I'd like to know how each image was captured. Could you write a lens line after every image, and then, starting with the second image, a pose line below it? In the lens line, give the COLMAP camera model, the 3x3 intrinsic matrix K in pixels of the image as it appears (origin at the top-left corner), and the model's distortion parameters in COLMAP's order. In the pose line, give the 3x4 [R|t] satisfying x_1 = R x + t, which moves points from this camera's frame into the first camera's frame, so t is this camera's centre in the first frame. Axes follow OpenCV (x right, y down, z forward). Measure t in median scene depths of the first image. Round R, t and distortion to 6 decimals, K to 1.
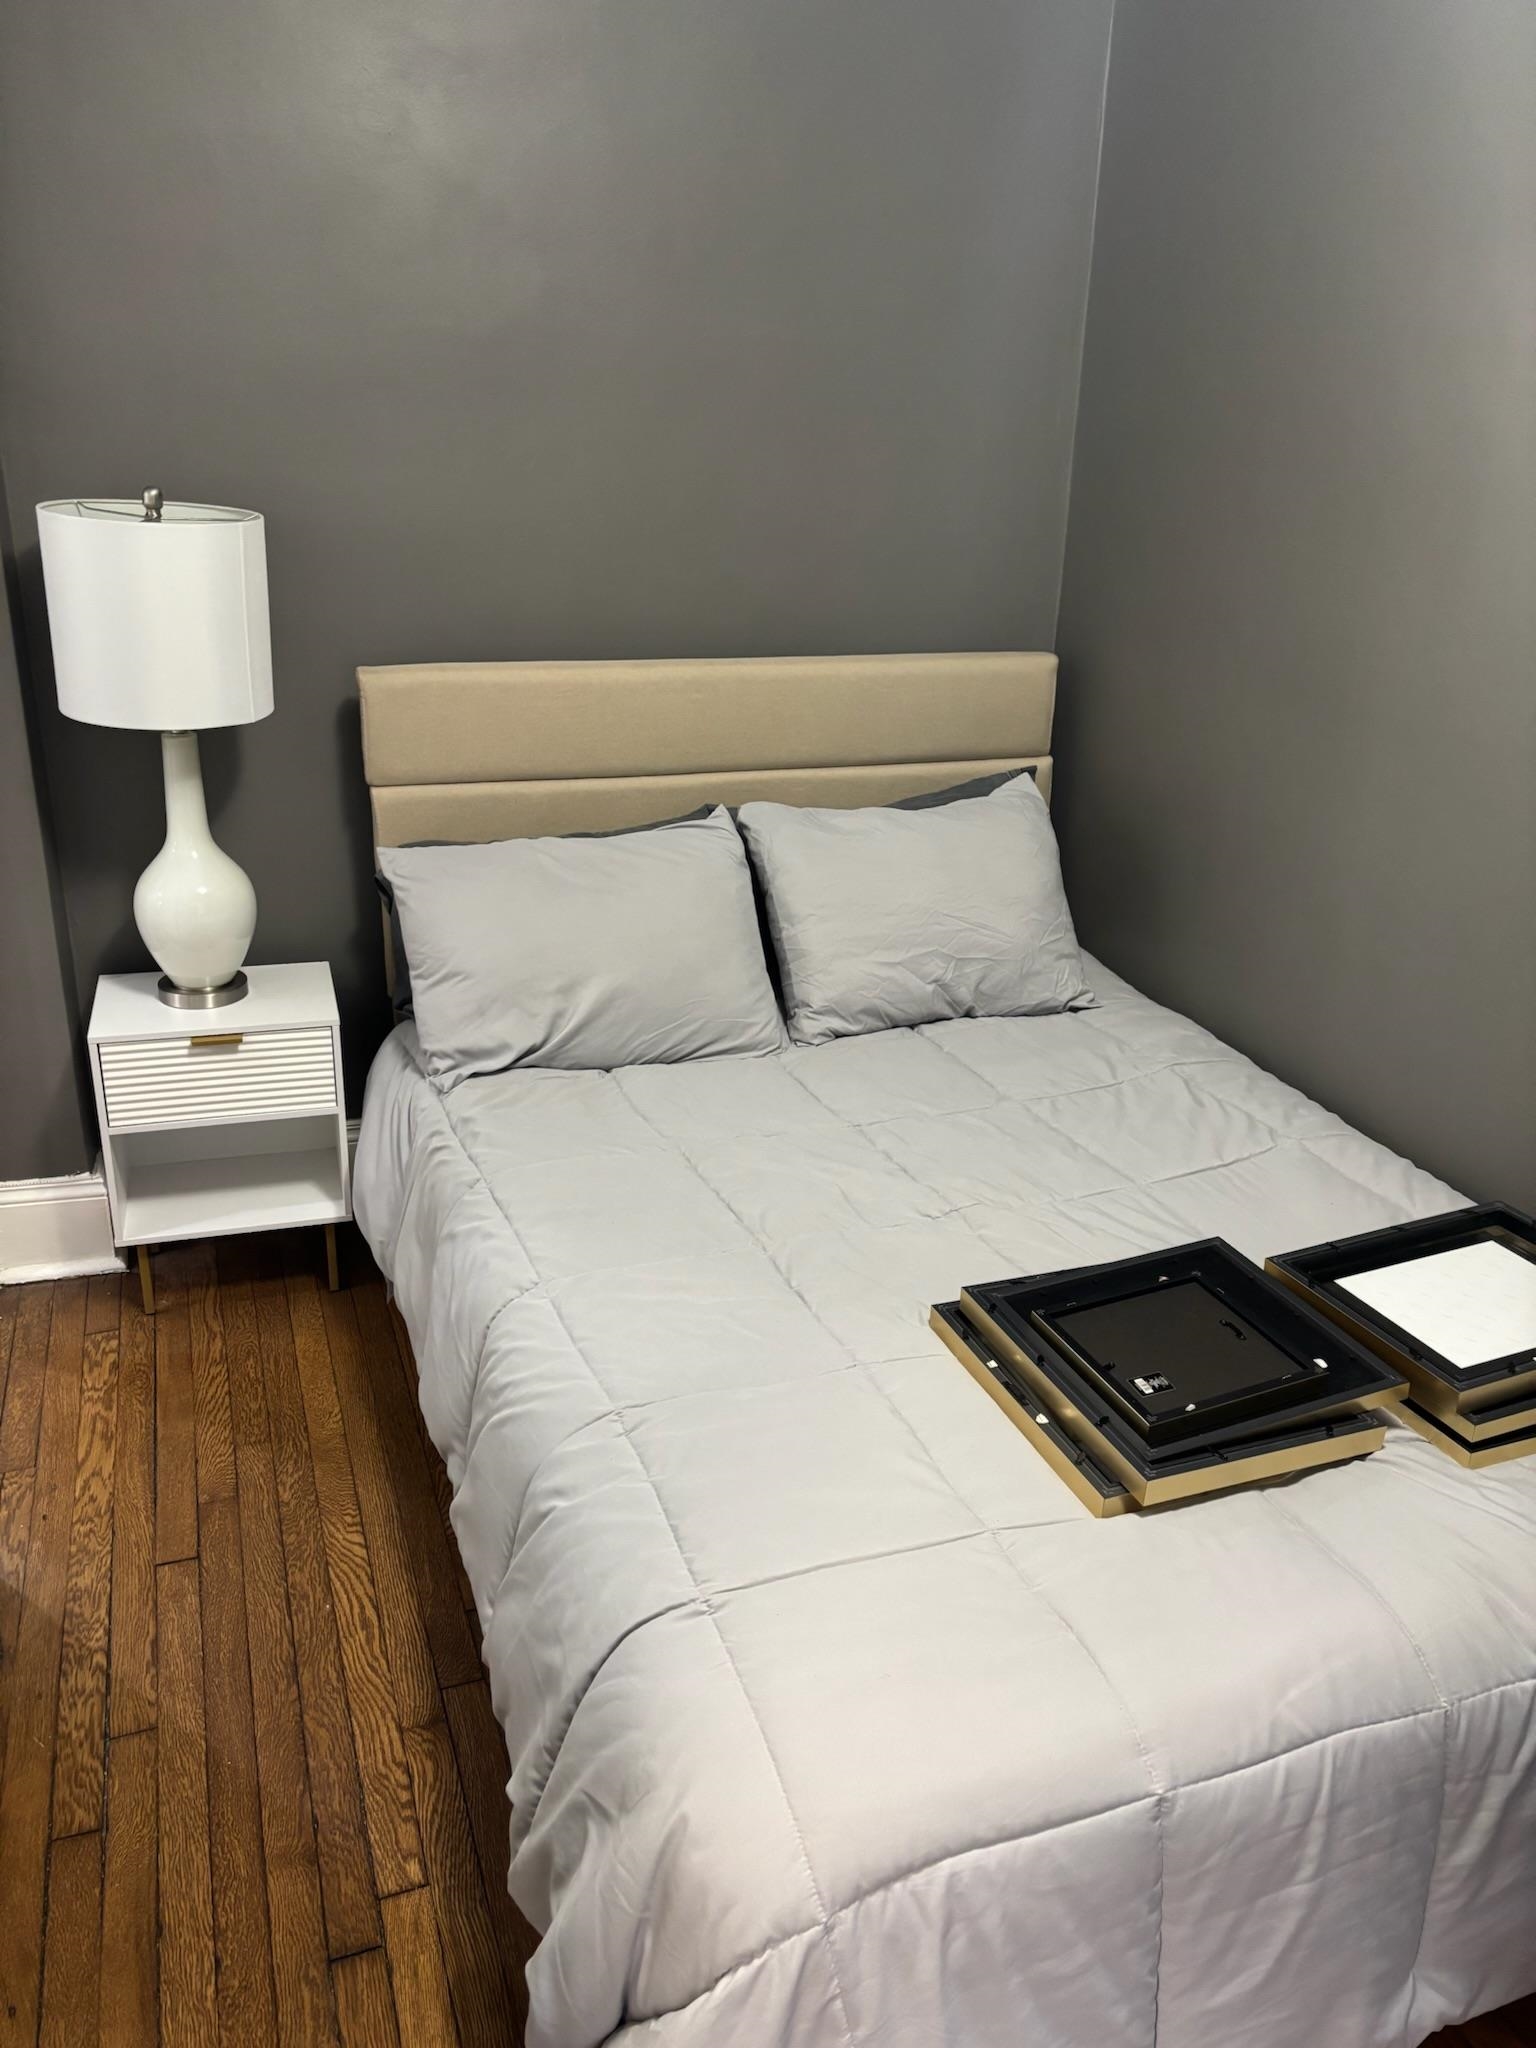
lens RADIAL K [[1546.2, 0, 757.1], [0, 1546.2, 1026.2], [0, 0, 1]] dist [-0.003320, -0.023502]
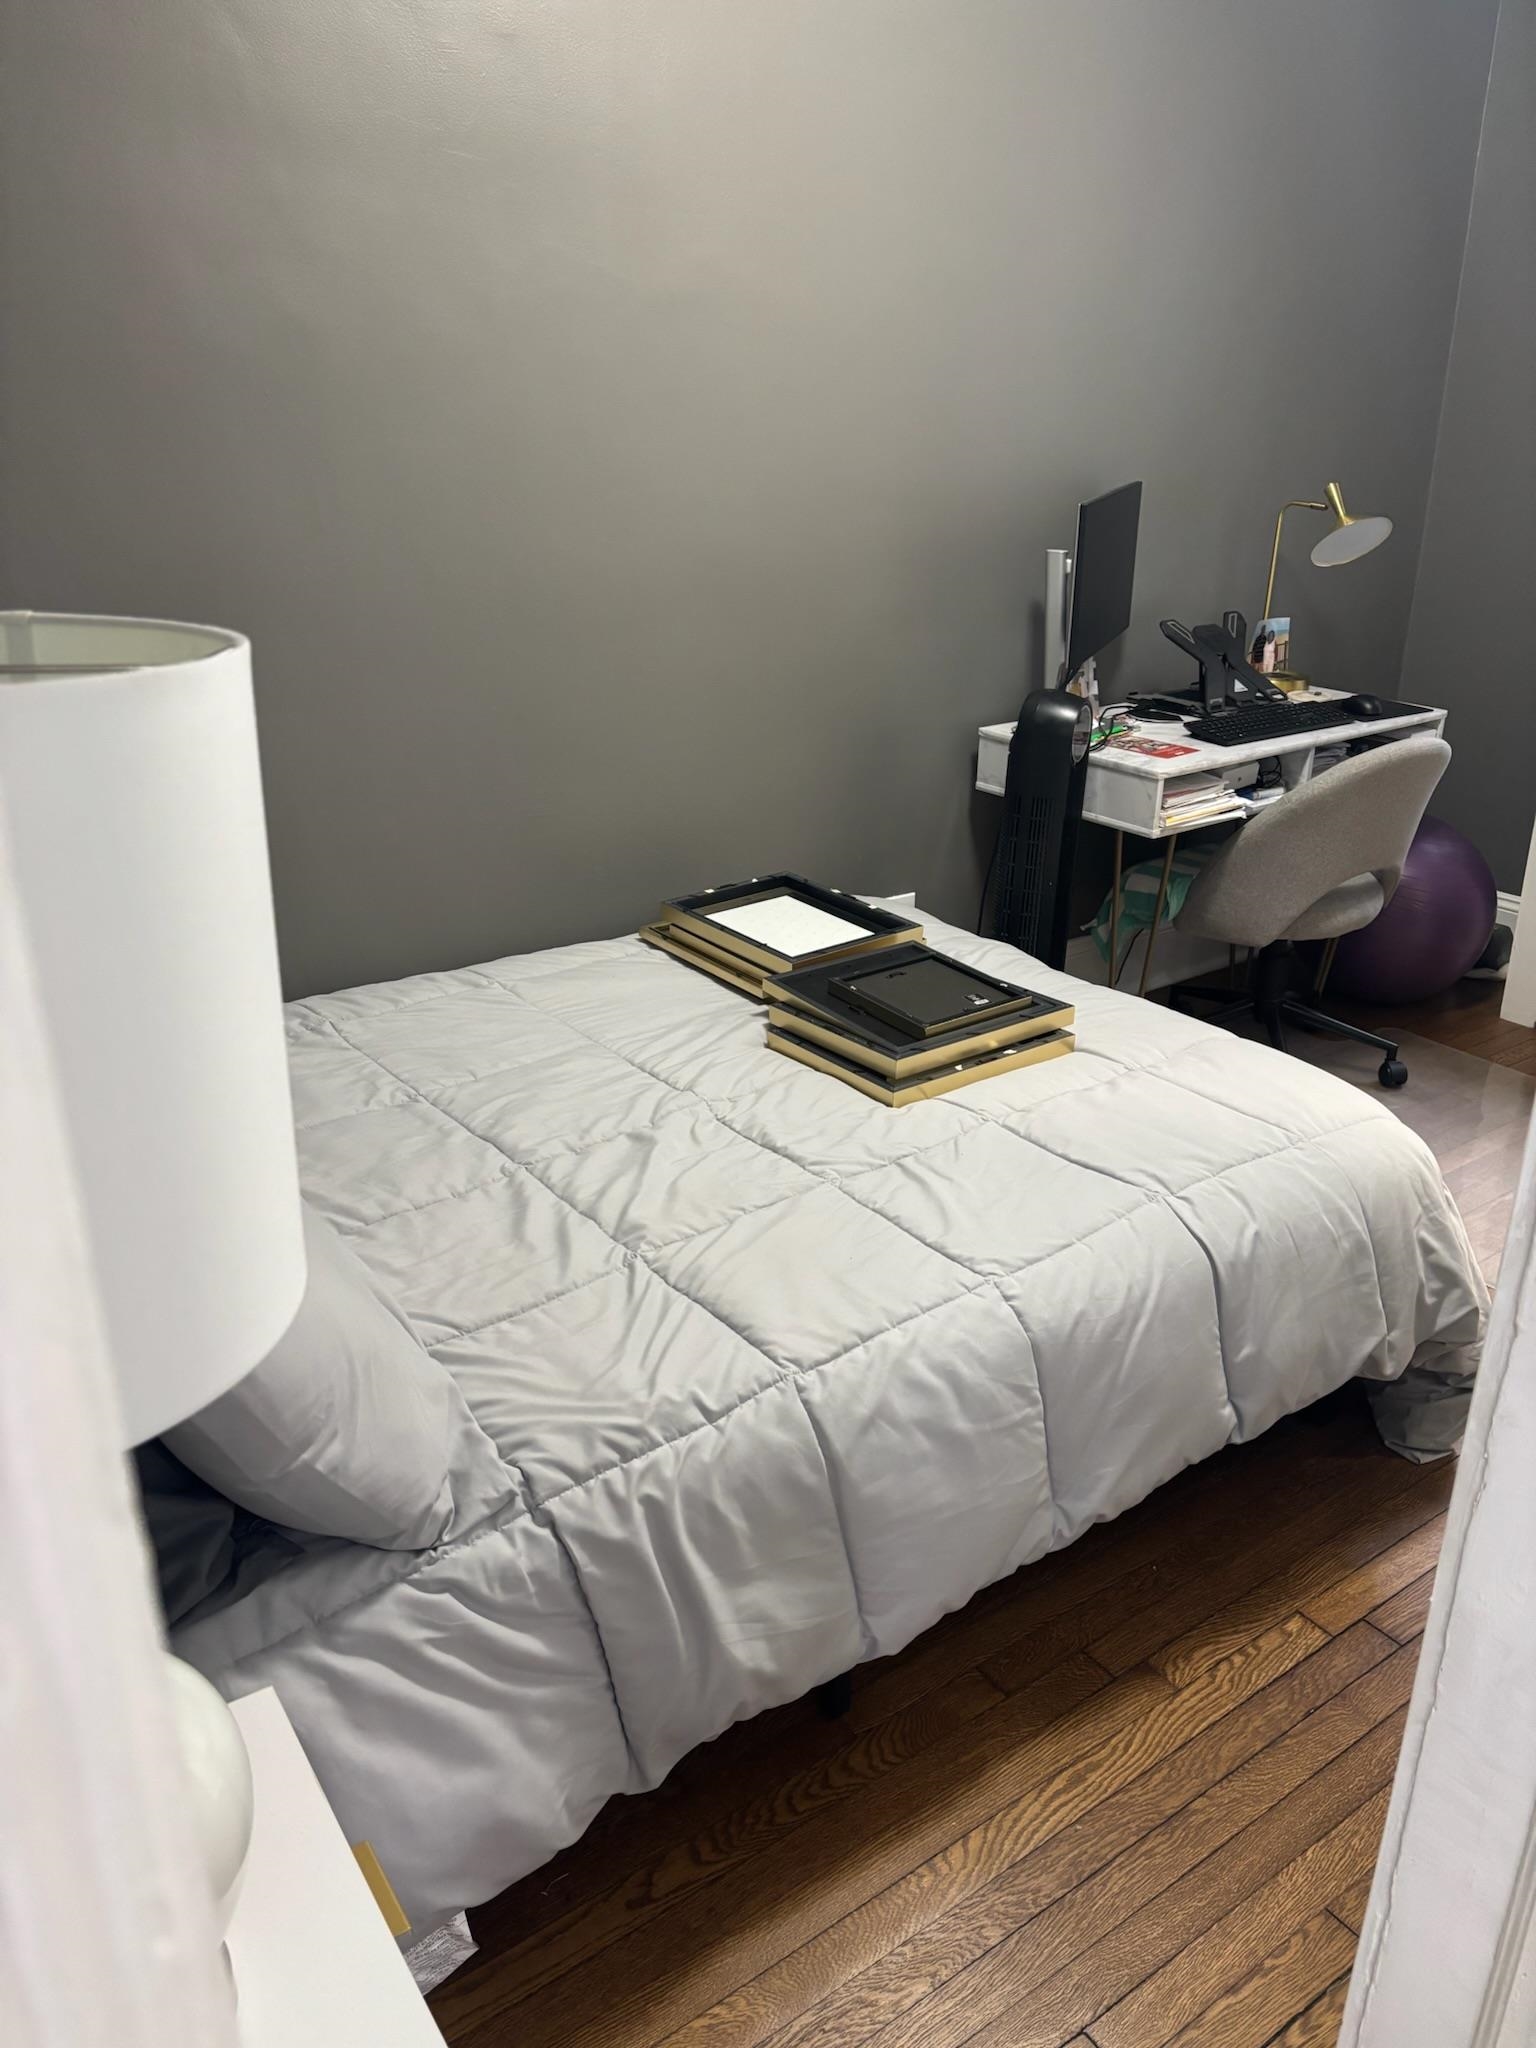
lens RADIAL K [[1546.2, 0, 753.9], [0, 1546.2, 1013.5], [0, 0, 1]] dist [-0.003320, -0.023502]
pose [[-0.264912, -0.429669, 0.863253, -0.825808], [0.322835, 0.804054, 0.499274, -0.475987], [-0.908625, 0.410952, -0.074292, 1.140359]]
